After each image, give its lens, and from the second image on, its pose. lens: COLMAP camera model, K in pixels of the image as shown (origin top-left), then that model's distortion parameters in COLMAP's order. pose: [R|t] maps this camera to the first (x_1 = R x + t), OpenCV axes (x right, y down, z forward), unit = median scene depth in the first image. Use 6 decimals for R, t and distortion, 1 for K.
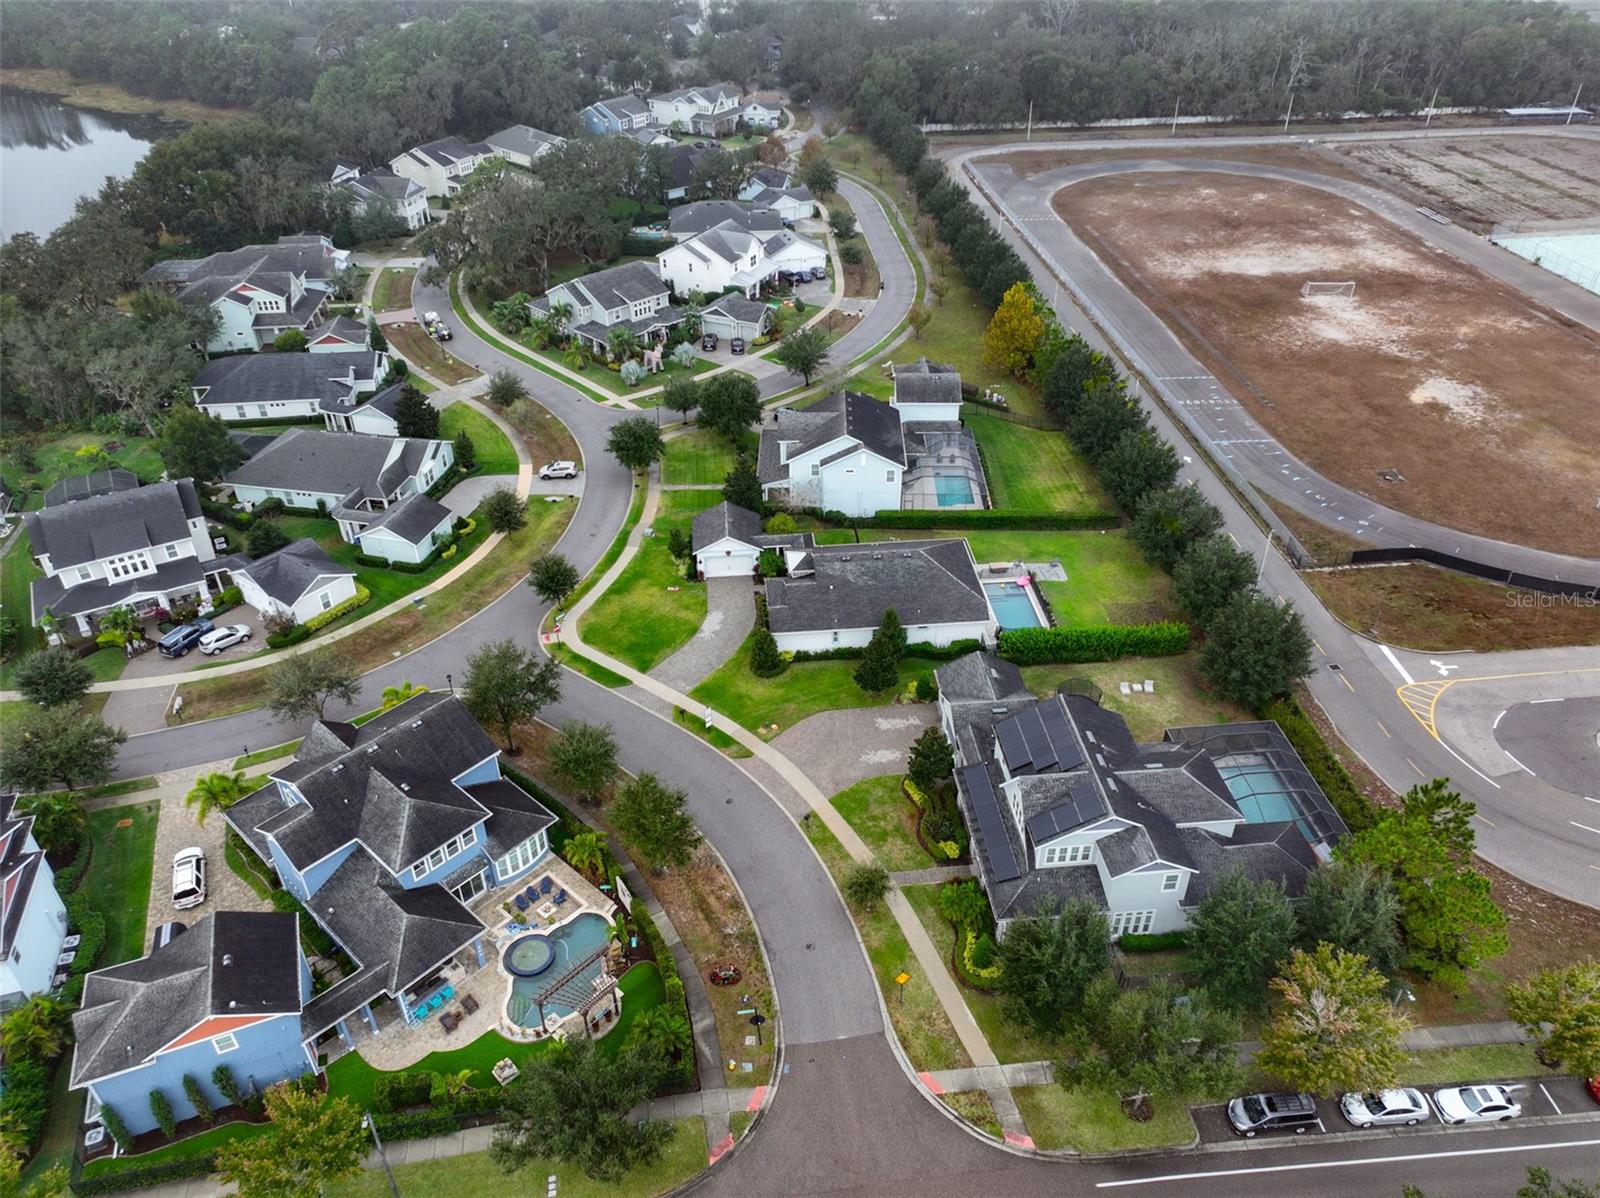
lens RADIAL K [[1120.0, 0, 807.4], [0, 1120.0, 593.1], [0, 0, 1]] dist [0.001352, 0.016499]
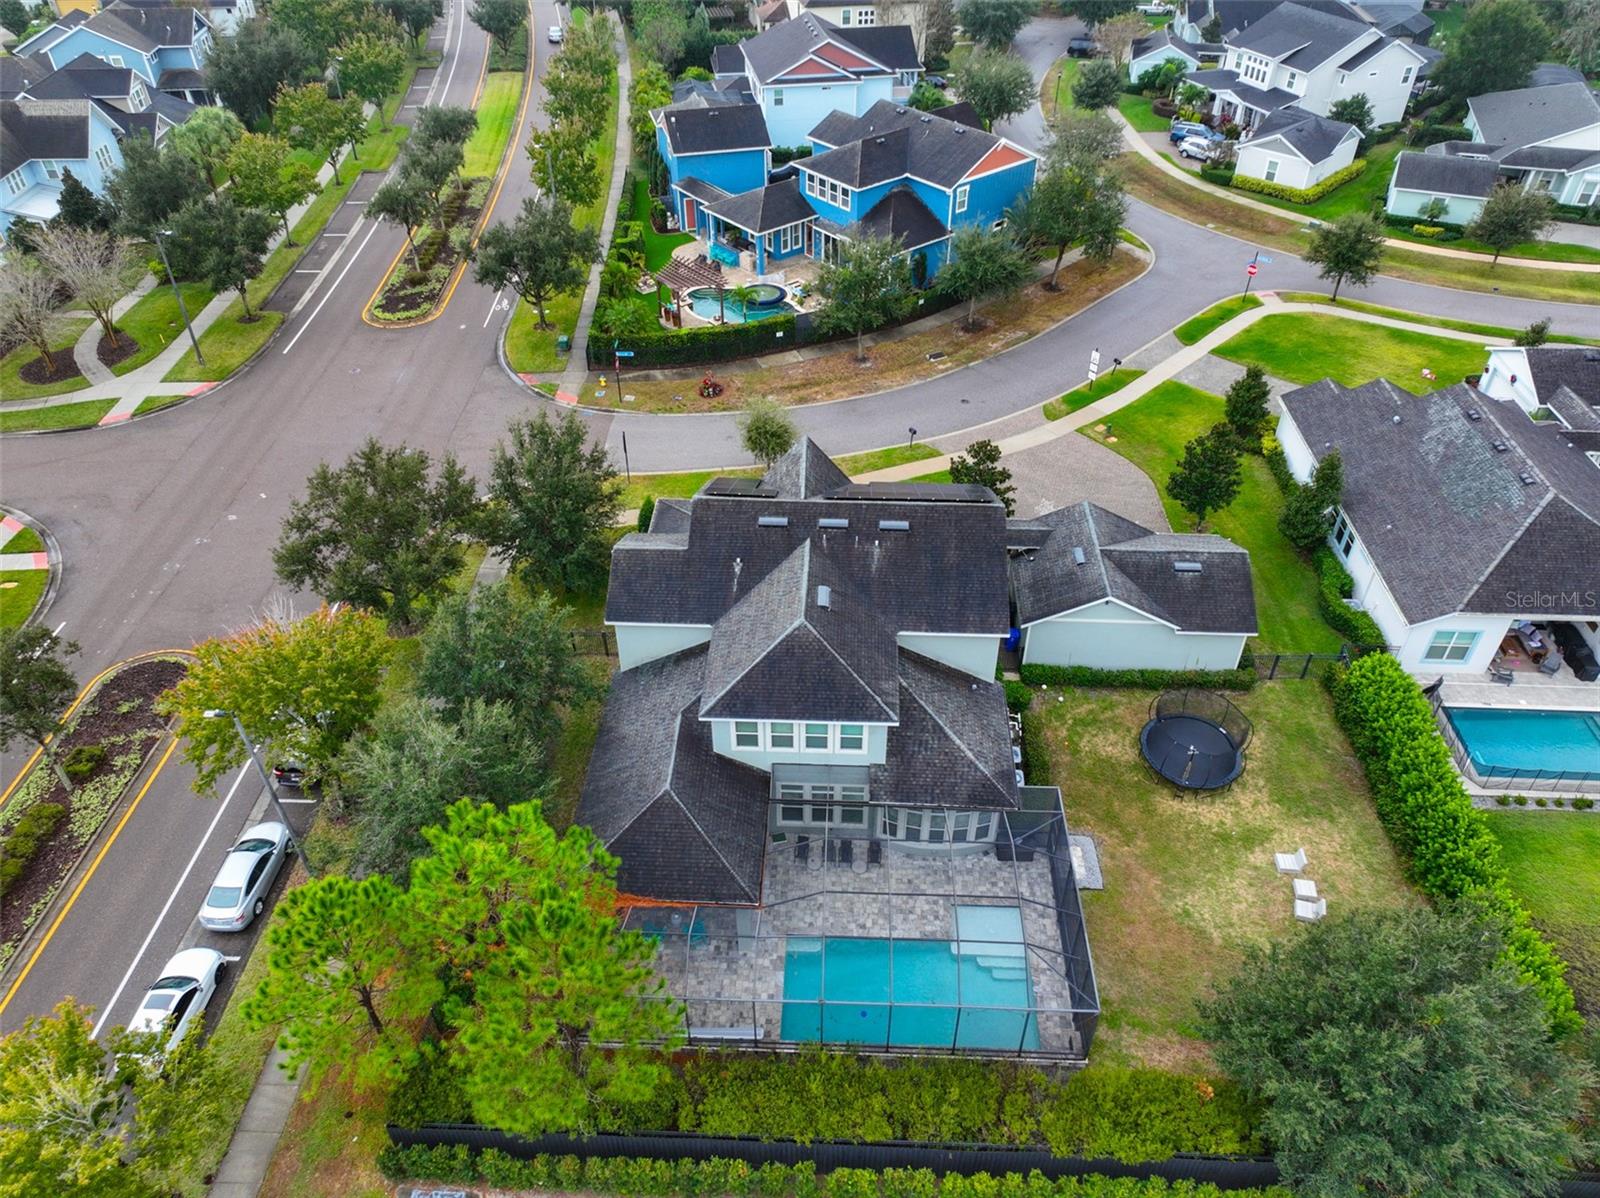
lens RADIAL K [[1120.0, 0, 807.4], [0, 1120.0, 593.1], [0, 0, 1]] dist [0.001352, 0.016499]
pose [[-0.136844, 0.631558, -0.763157, 0.566260], [-0.556265, 0.588474, 0.586743, -0.124068], [0.819661, 0.504809, 0.270784, 0.666991]]
